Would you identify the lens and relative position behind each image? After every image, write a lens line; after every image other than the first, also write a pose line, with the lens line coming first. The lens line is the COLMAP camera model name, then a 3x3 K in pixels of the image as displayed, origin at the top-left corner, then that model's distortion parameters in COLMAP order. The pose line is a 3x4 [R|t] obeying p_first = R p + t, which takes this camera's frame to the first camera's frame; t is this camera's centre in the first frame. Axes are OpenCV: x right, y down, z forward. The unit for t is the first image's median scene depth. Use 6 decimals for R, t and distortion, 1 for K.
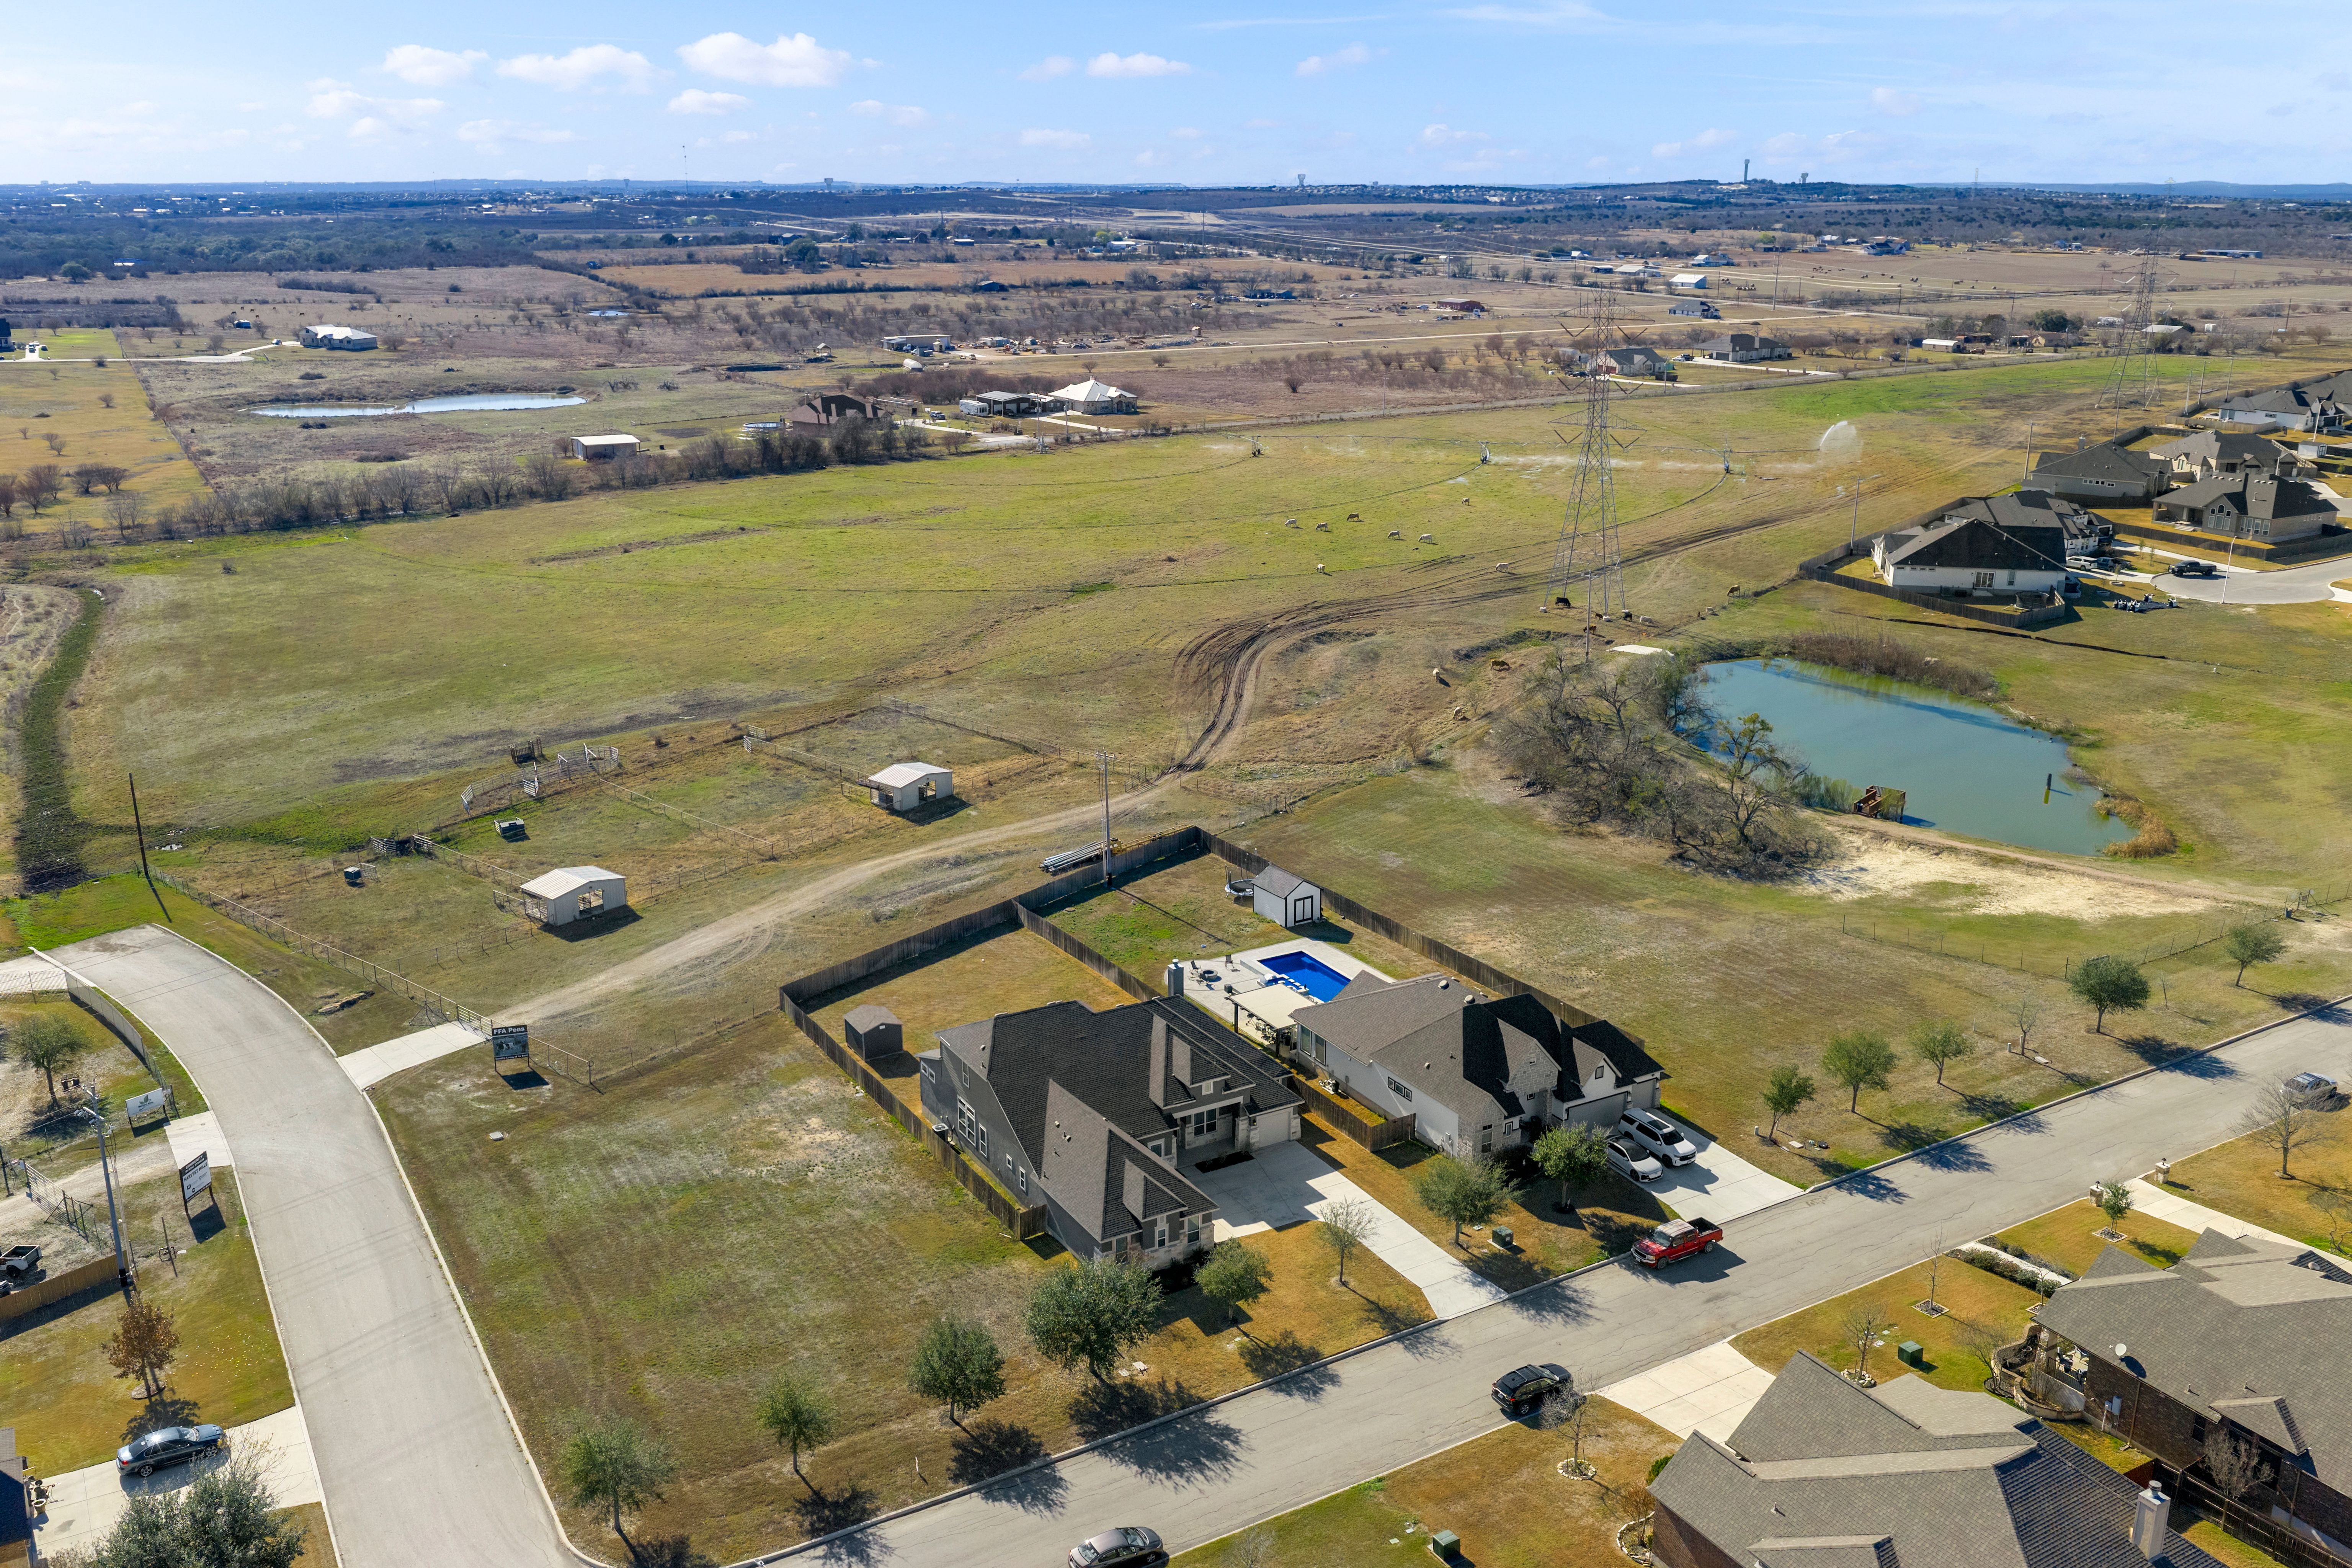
lens RADIAL K [[1977.7, 0, 1176.0], [0, 1977.7, 784.0], [0, 0, 1]] dist [0.035990, -0.000622]
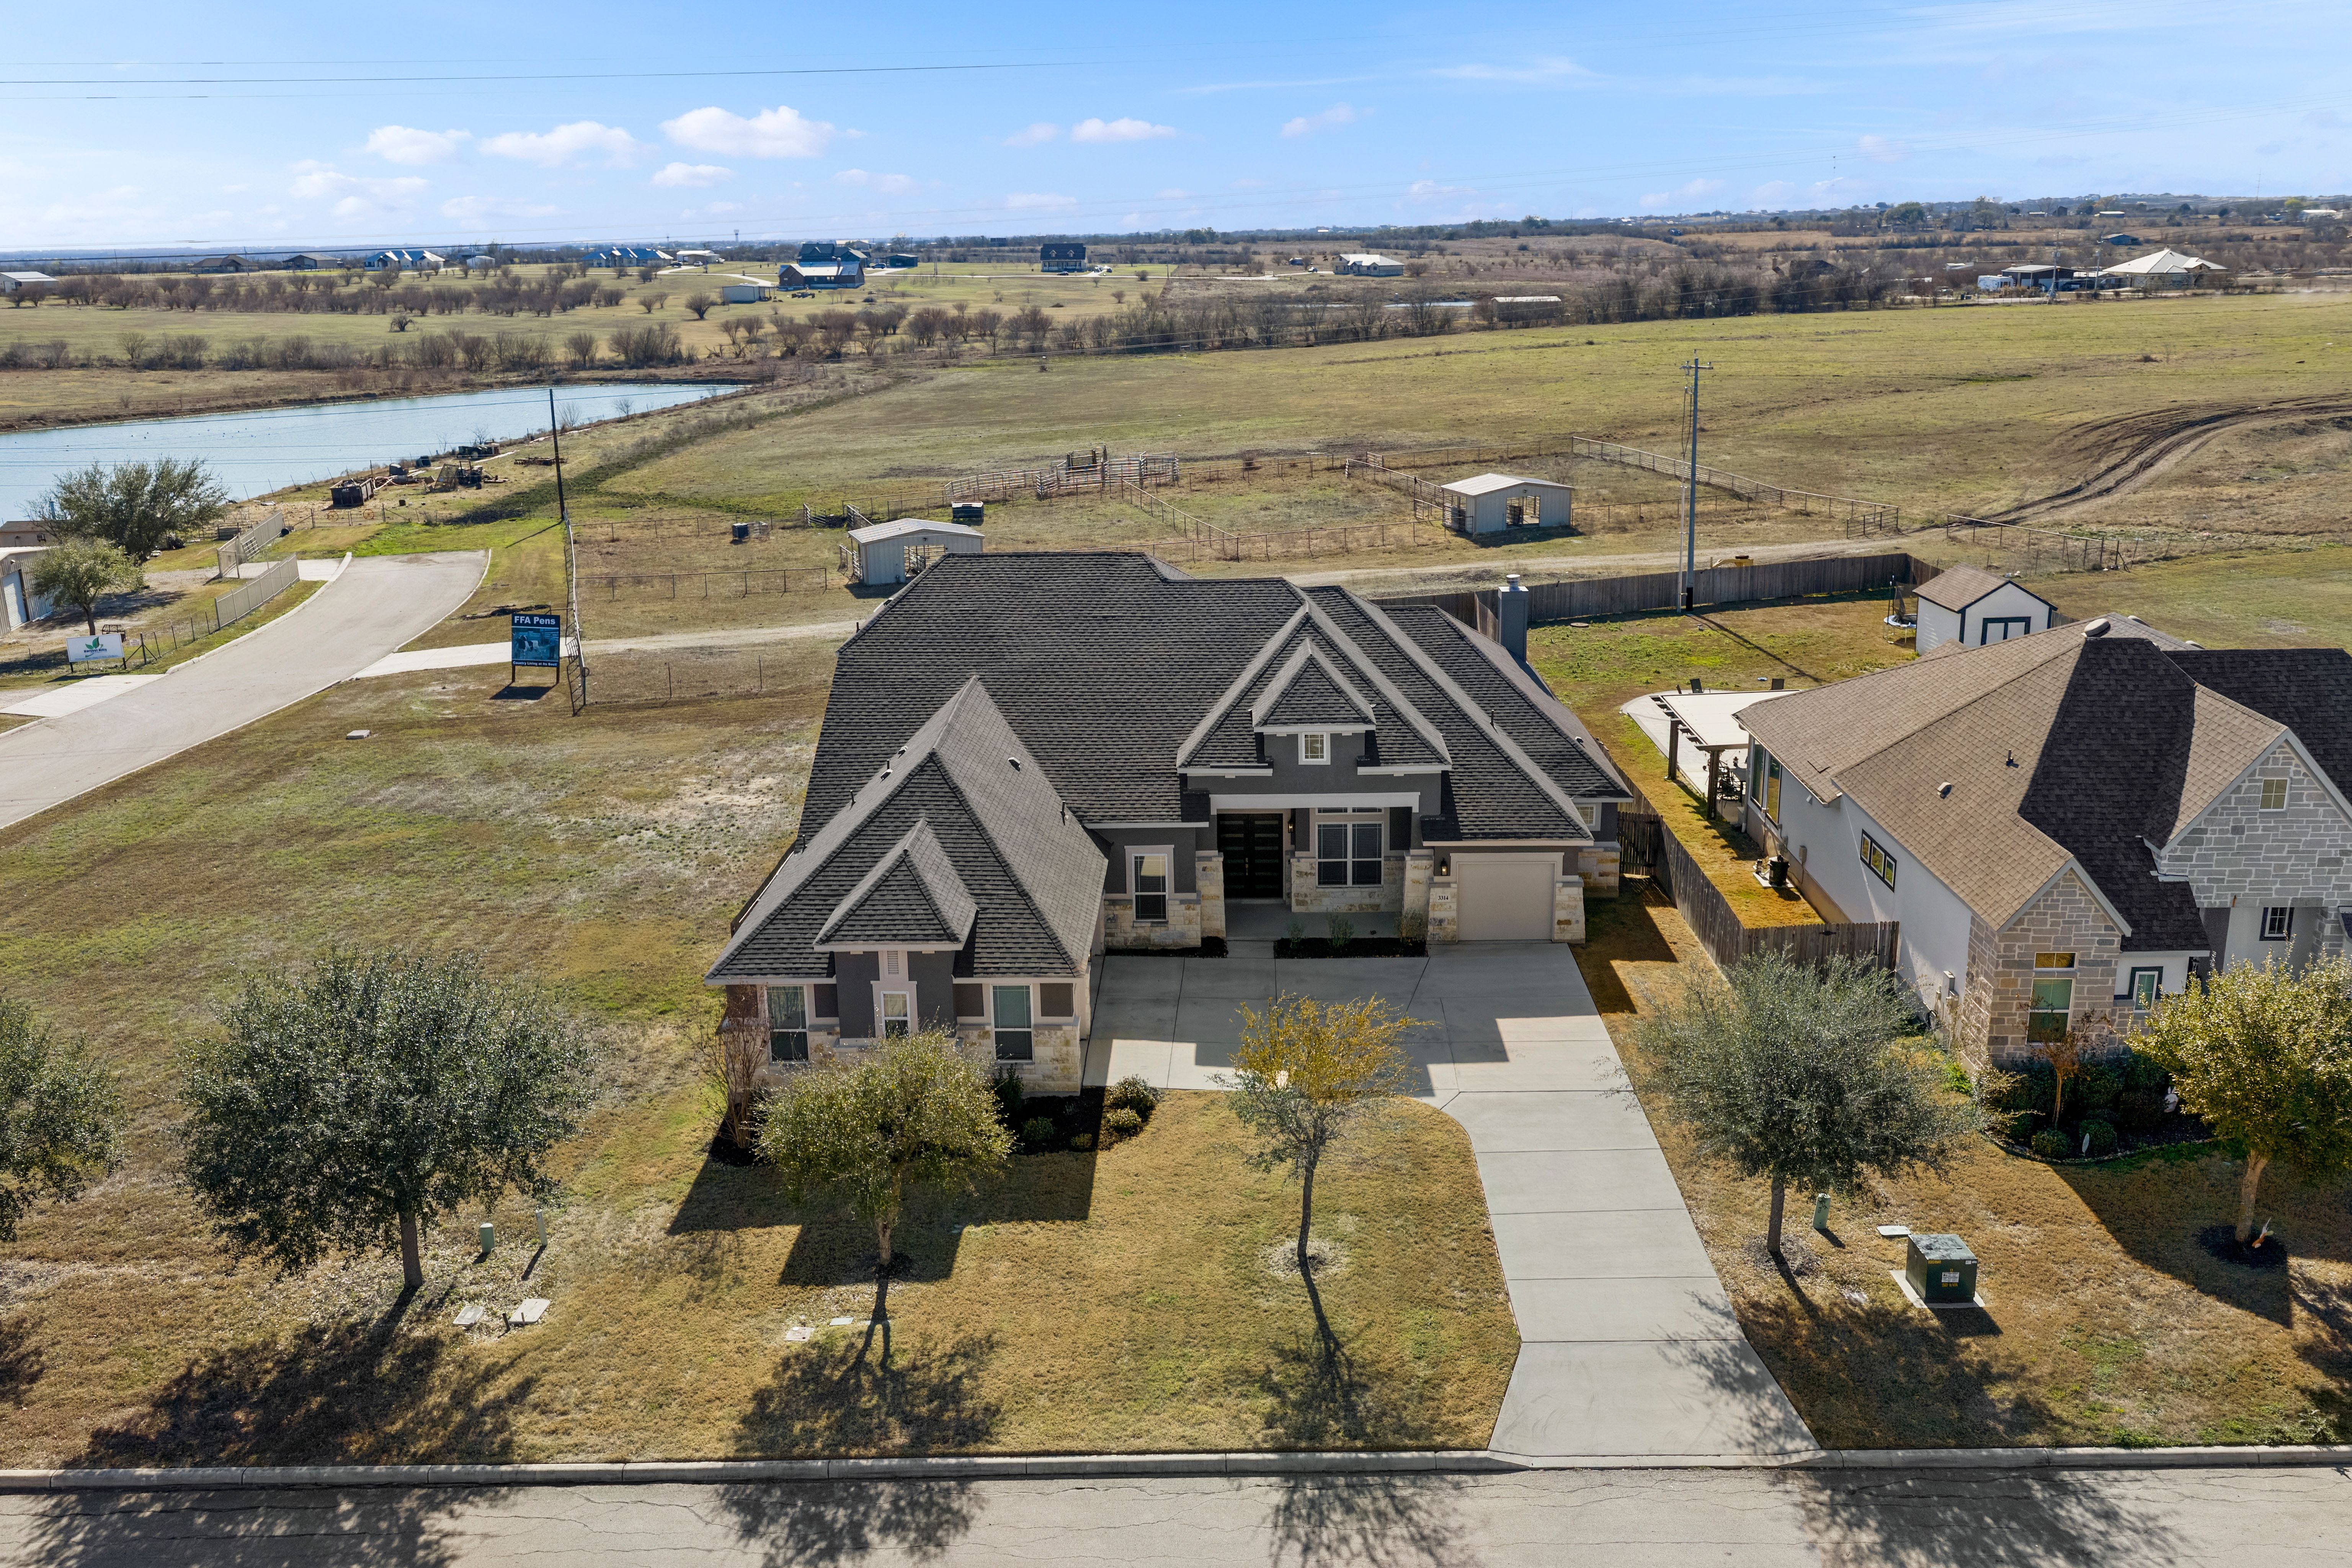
lens RADIAL K [[1986.4, 0, 1176.0], [0, 1986.4, 784.0], [0, 0, 1]] dist [0.002867, -0.002866]
pose [[0.852626, 0.126389, -0.507005, 0.190555], [-0.135806, 0.990562, 0.018548, 0.154915], [0.504564, 0.053040, 0.861744, 0.636434]]
